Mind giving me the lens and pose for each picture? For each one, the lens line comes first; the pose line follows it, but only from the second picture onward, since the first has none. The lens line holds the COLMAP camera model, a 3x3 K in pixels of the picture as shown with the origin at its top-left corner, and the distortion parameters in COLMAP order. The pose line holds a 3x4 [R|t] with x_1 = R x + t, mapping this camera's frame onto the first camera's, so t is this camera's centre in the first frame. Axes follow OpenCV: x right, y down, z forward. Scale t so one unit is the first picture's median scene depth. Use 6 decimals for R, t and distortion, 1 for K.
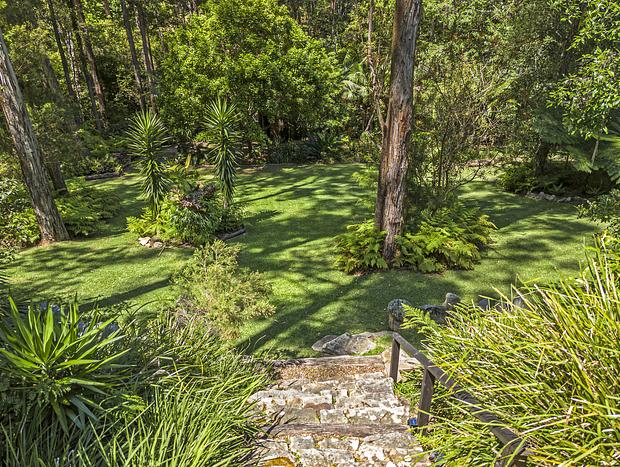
lens RADIAL K [[465.0, 0, 310.0], [0, 465.0, 291.3], [0, 0, 1]] dist [0.003818, -0.002320]
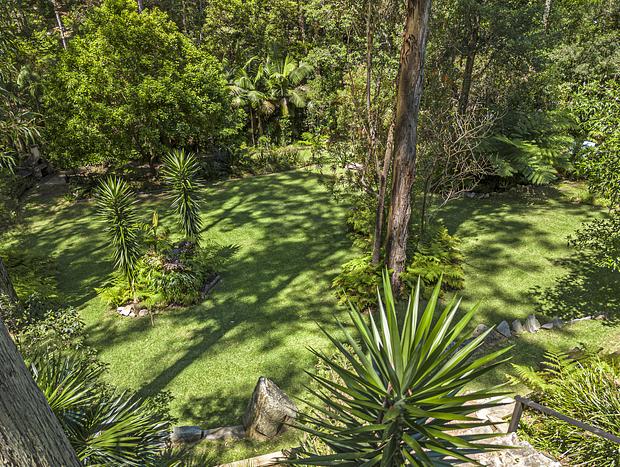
lens RADIAL K [[465.0, 0, 310.0], [0, 465.0, 291.3], [0, 0, 1]] dist [0.003818, -0.002320]
pose [[0.954153, -0.183127, 0.236765, -0.153091], [0.176193, 0.983069, 0.050308, -0.090590], [-0.241969, -0.006285, 0.970264, -0.000593]]
